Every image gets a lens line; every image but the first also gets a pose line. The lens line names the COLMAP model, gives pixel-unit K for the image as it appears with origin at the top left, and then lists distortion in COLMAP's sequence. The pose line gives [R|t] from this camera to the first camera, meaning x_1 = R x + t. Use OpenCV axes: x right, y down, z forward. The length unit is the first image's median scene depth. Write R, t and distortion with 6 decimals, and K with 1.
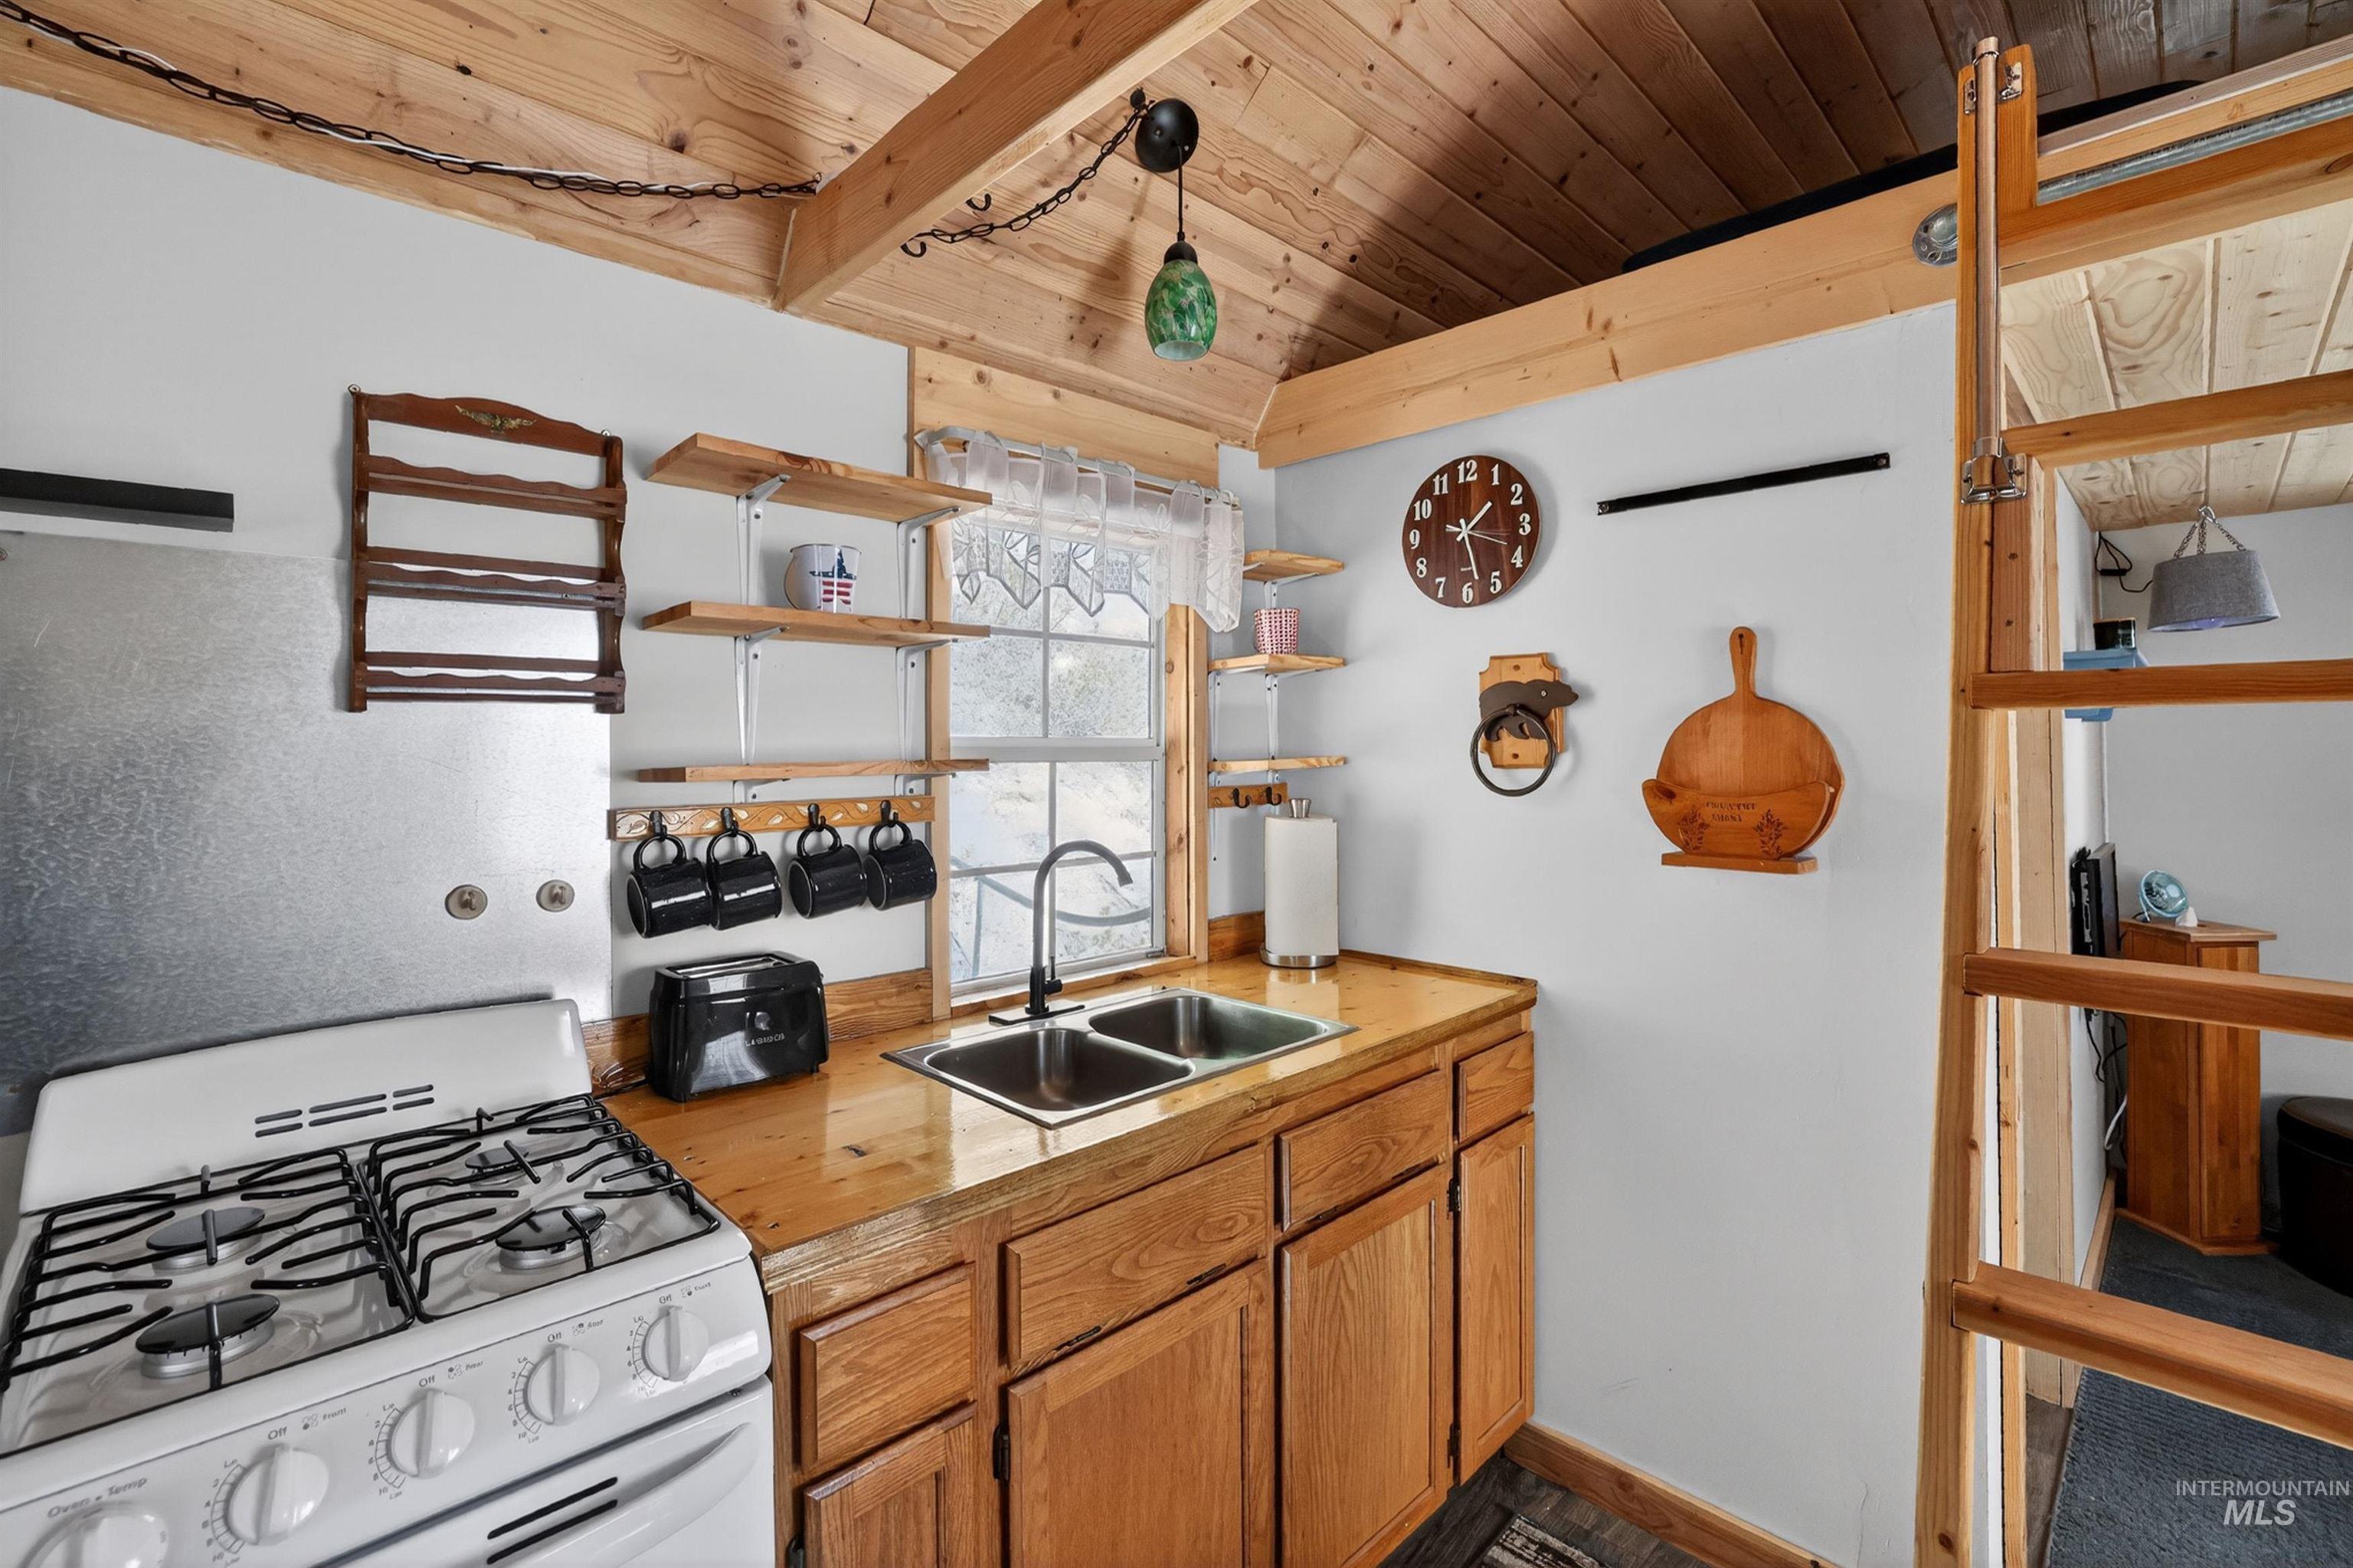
lens RADIAL K [[1032.8, 0, 1160.8], [0, 1032.8, 719.4], [0, 0, 1]] dist [-0.044961, 0.013370]
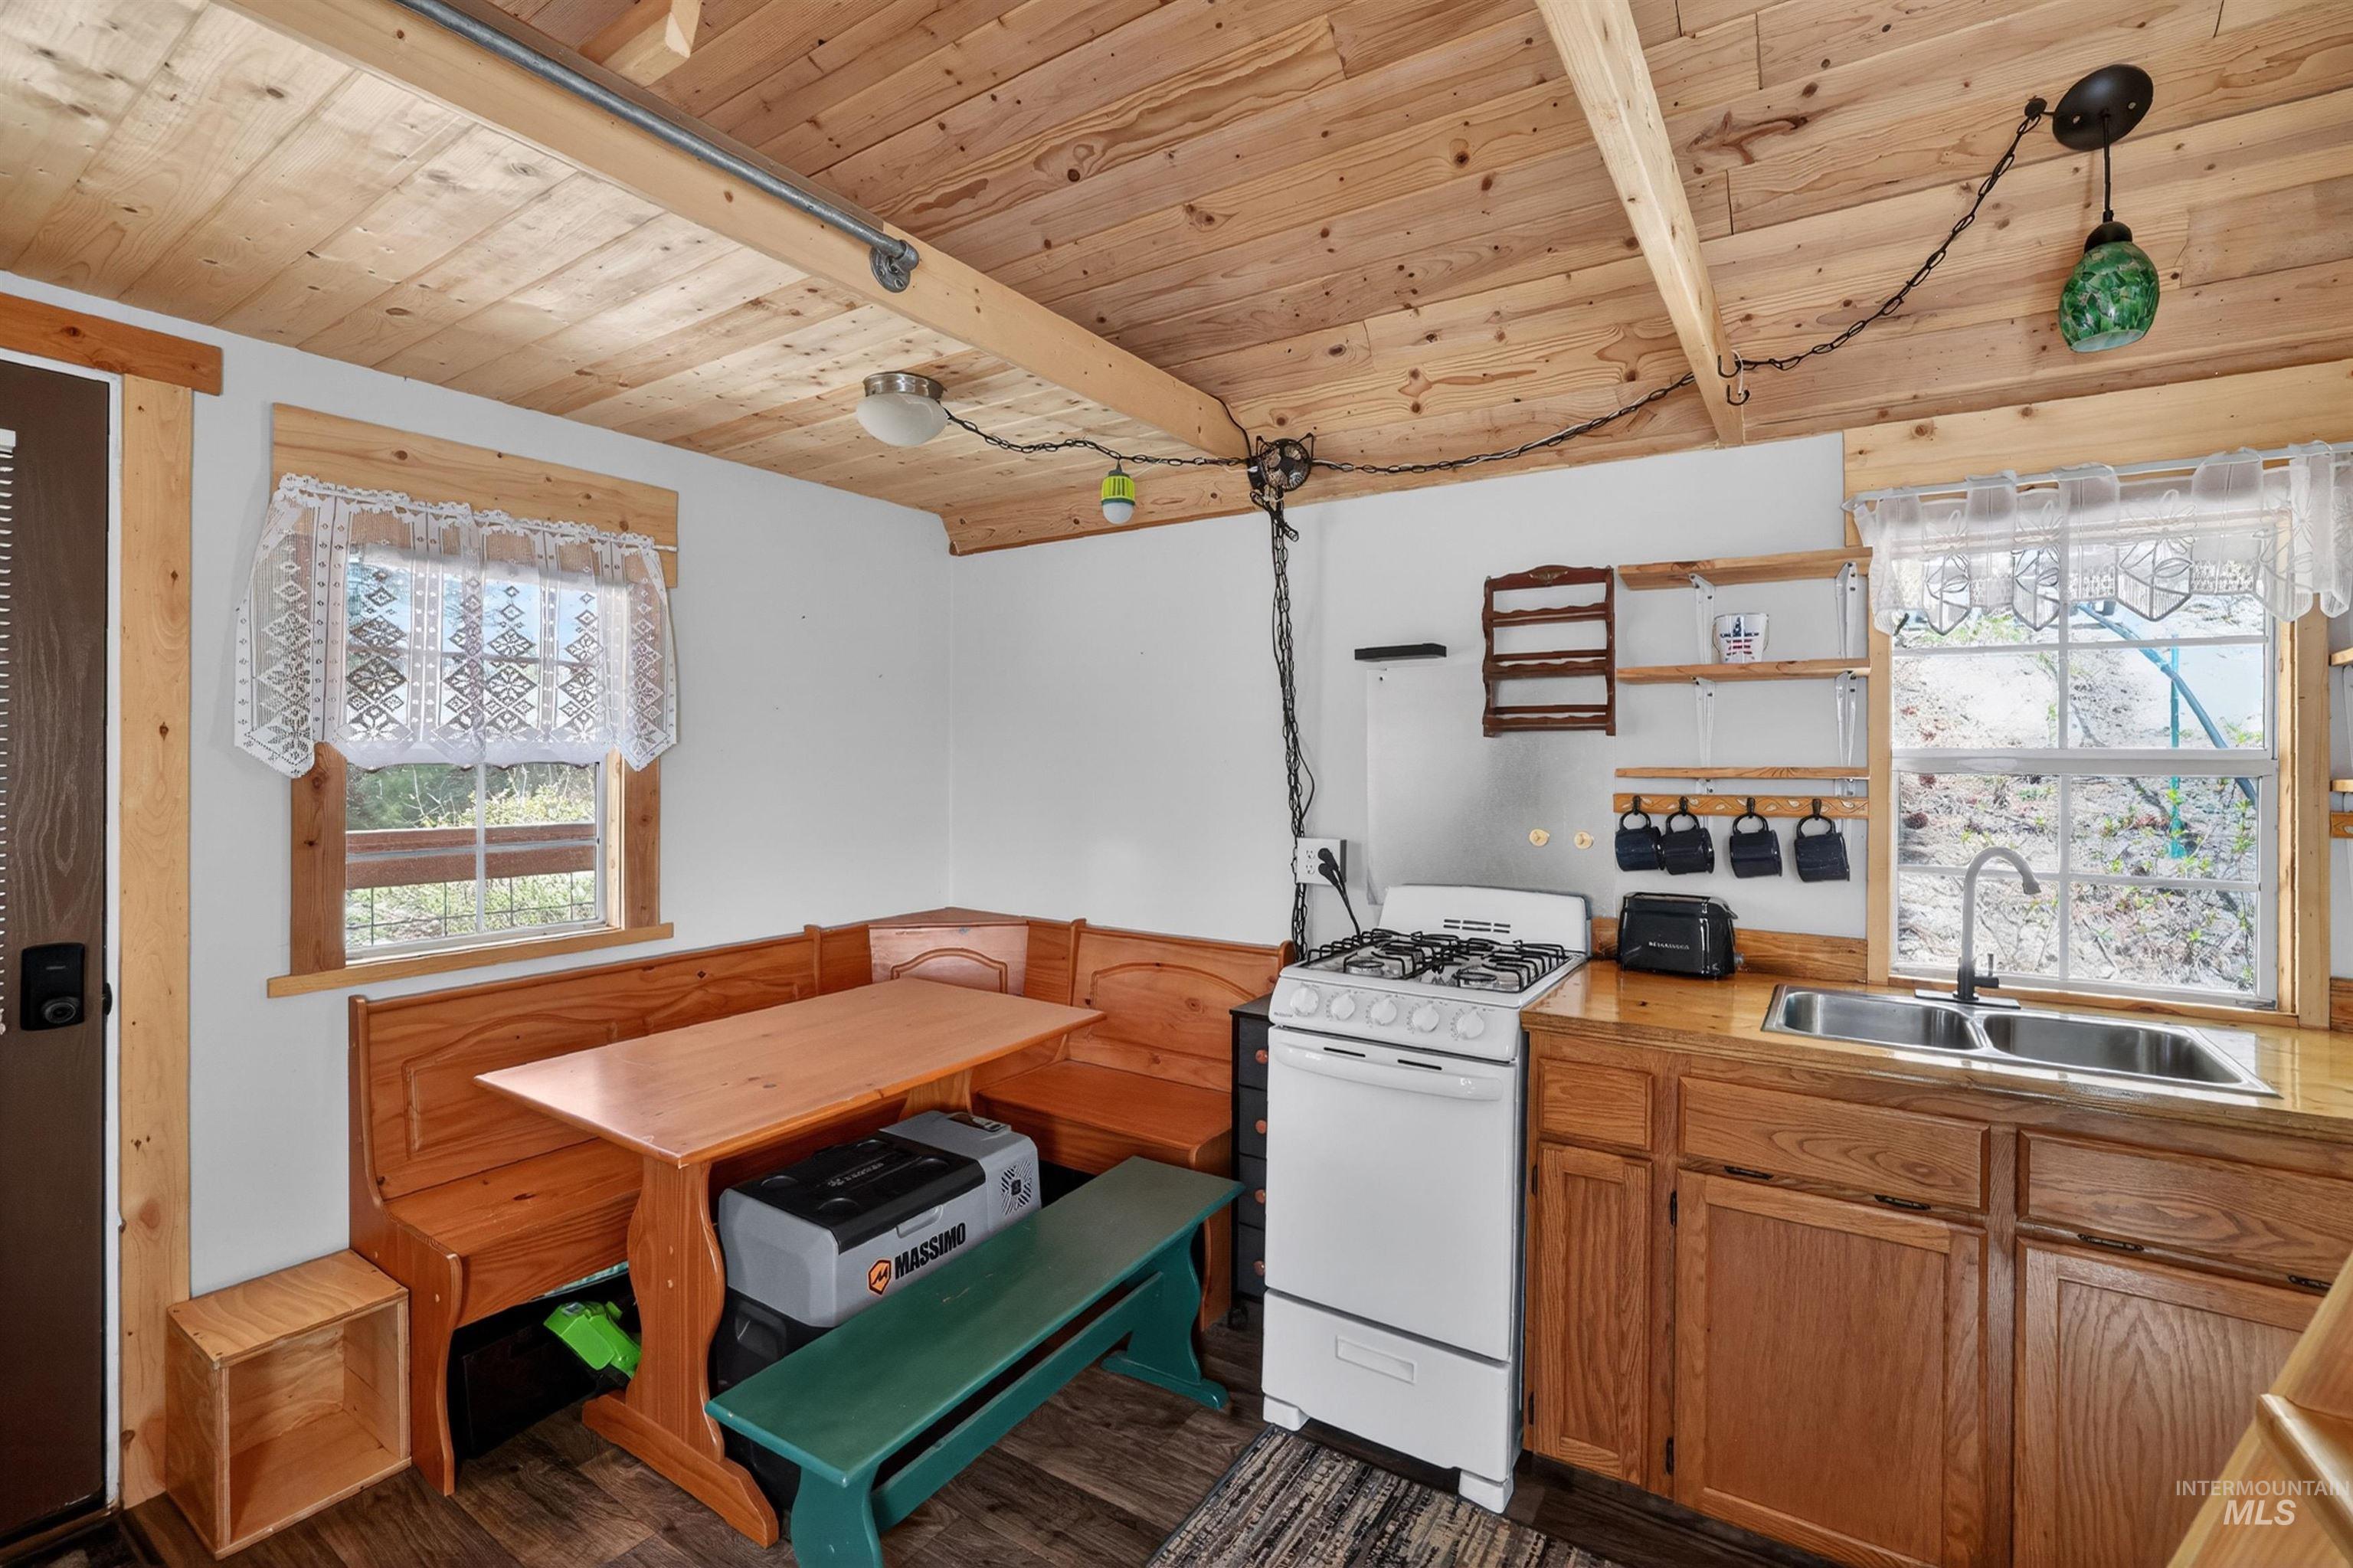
lens RADIAL K [[1032.8, 0, 1190.4], [0, 1032.8, 752.1], [0, 0, 1]] dist [-0.044961, 0.013370]
pose [[0.223870, 0.000129, -0.974619, 0.741284], [0.017259, 0.999843, 0.004097, 0.001680], [0.974466, -0.017738, 0.223832, -0.038154]]
